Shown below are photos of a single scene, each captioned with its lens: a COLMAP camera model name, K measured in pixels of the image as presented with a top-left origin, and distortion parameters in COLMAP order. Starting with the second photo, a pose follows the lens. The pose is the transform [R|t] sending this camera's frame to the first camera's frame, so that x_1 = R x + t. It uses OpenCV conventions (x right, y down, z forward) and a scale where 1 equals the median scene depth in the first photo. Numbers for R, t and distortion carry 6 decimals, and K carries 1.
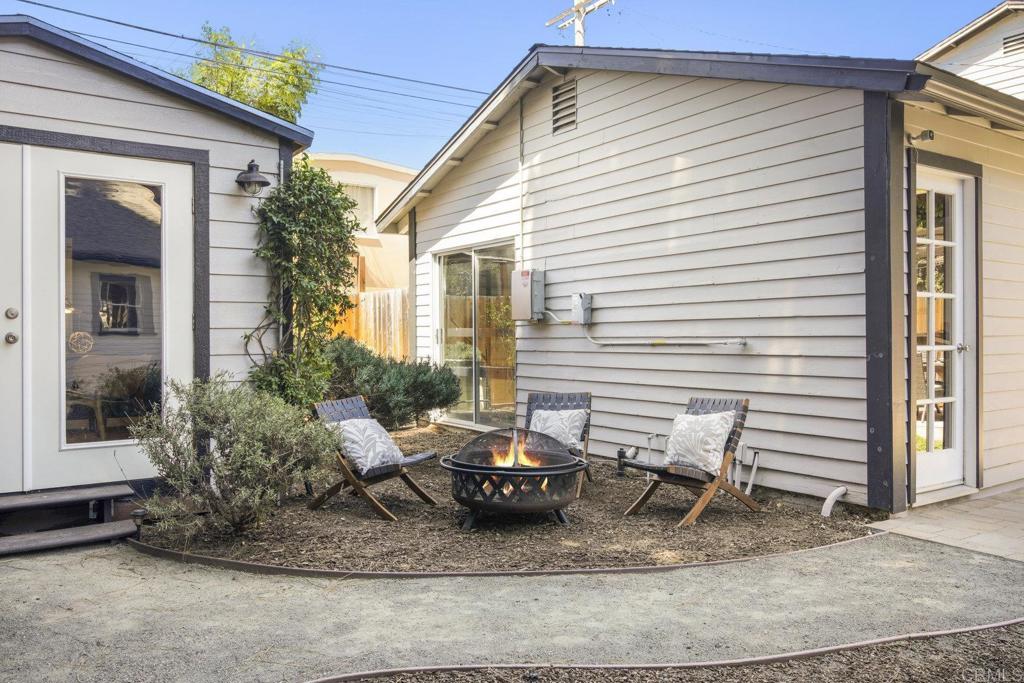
lens RADIAL K [[781.0, 0, 510.8], [0, 781.0, 338.3], [0, 0, 1]] dist [-0.003241, -0.001003]
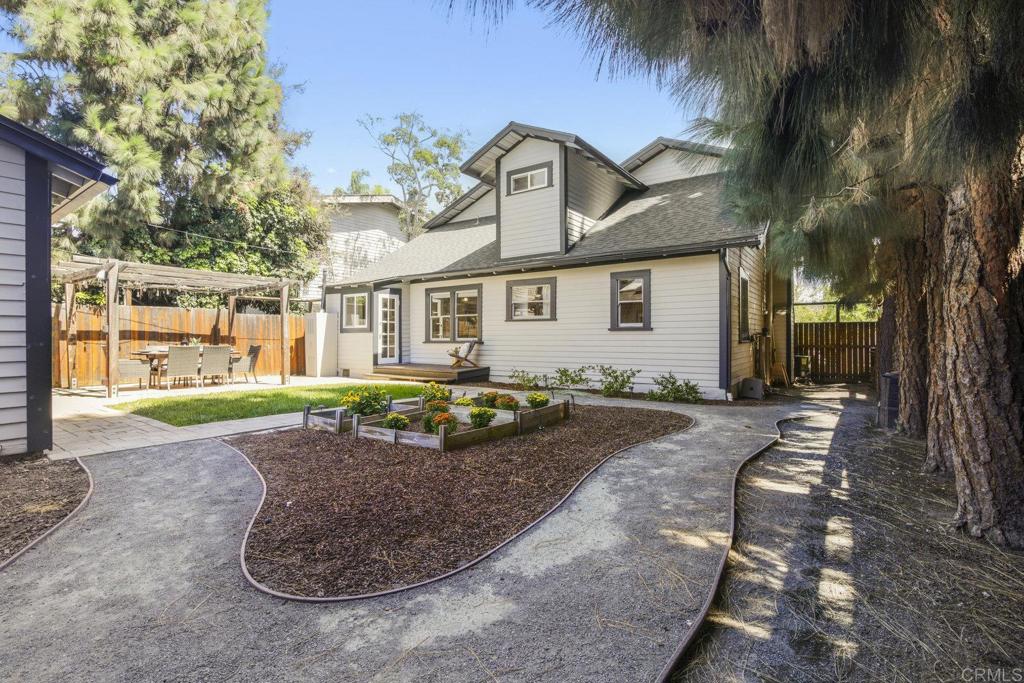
lens RADIAL K [[472.2, 0, 511.6], [0, 472.2, 337.2], [0, 0, 1]] dist [-0.013416, 0.000649]
pose [[-0.337759, 0.000135, 0.941233, -0.539045], [0.008390, 0.999961, 0.002867, 0.011183], [-0.941195, 0.008866, -0.337747, 0.393173]]
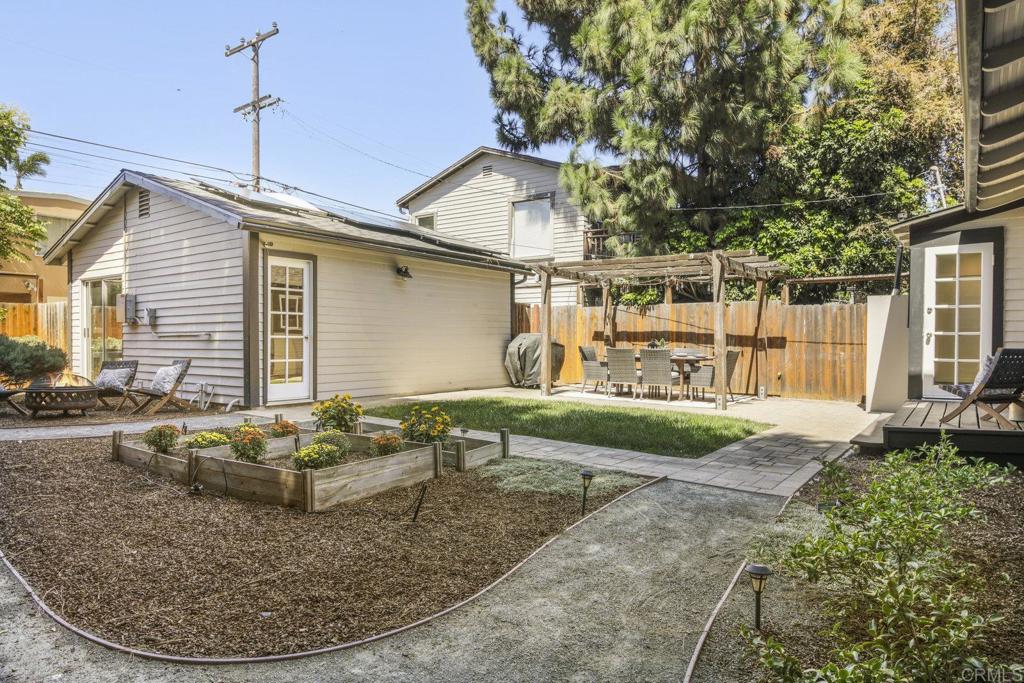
lens RADIAL K [[644.6, 0, 512.0], [0, 644.6, 341.5], [0, 0, 1]] dist [-0.005940, -0.001310]
pose [[0.941348, 0.006556, 0.337375, 0.481539], [-0.005368, 0.999976, -0.004455, 0.027867], [-0.337396, 0.002383, 0.941360, -0.881217]]
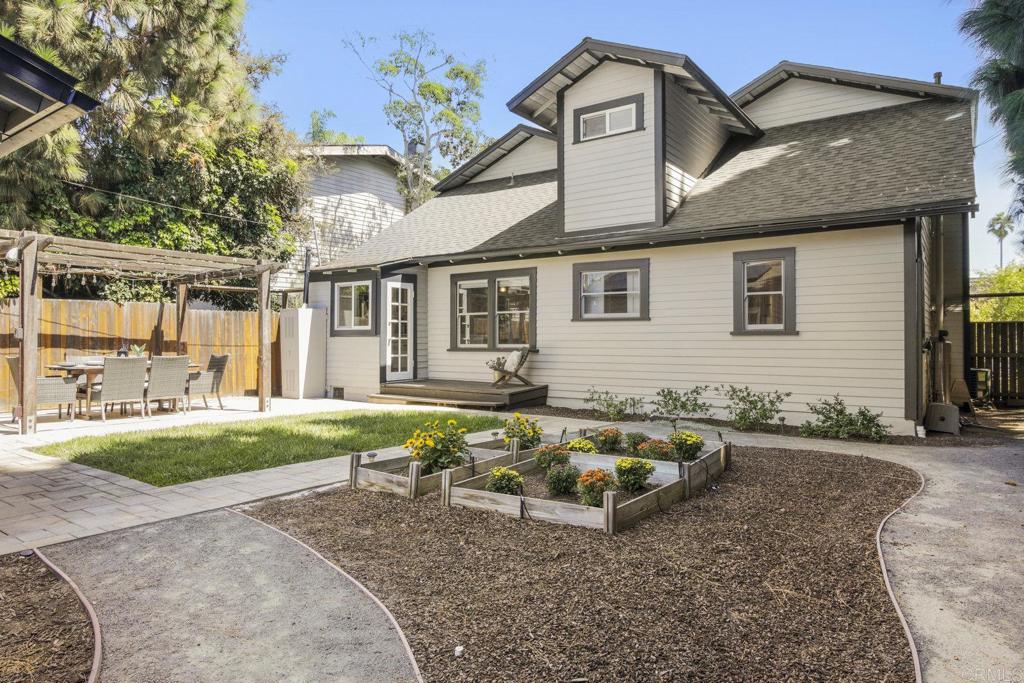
lens RADIAL K [[629.8, 0, 513.2], [0, 629.8, 336.8], [0, 0, 1]] dist [-0.002209, 0.000953]
pose [[-0.338741, 0.002672, 0.940876, -0.350594], [0.008301, 0.999966, 0.000149, -0.005940], [-0.940843, 0.007860, -0.338752, 0.559080]]
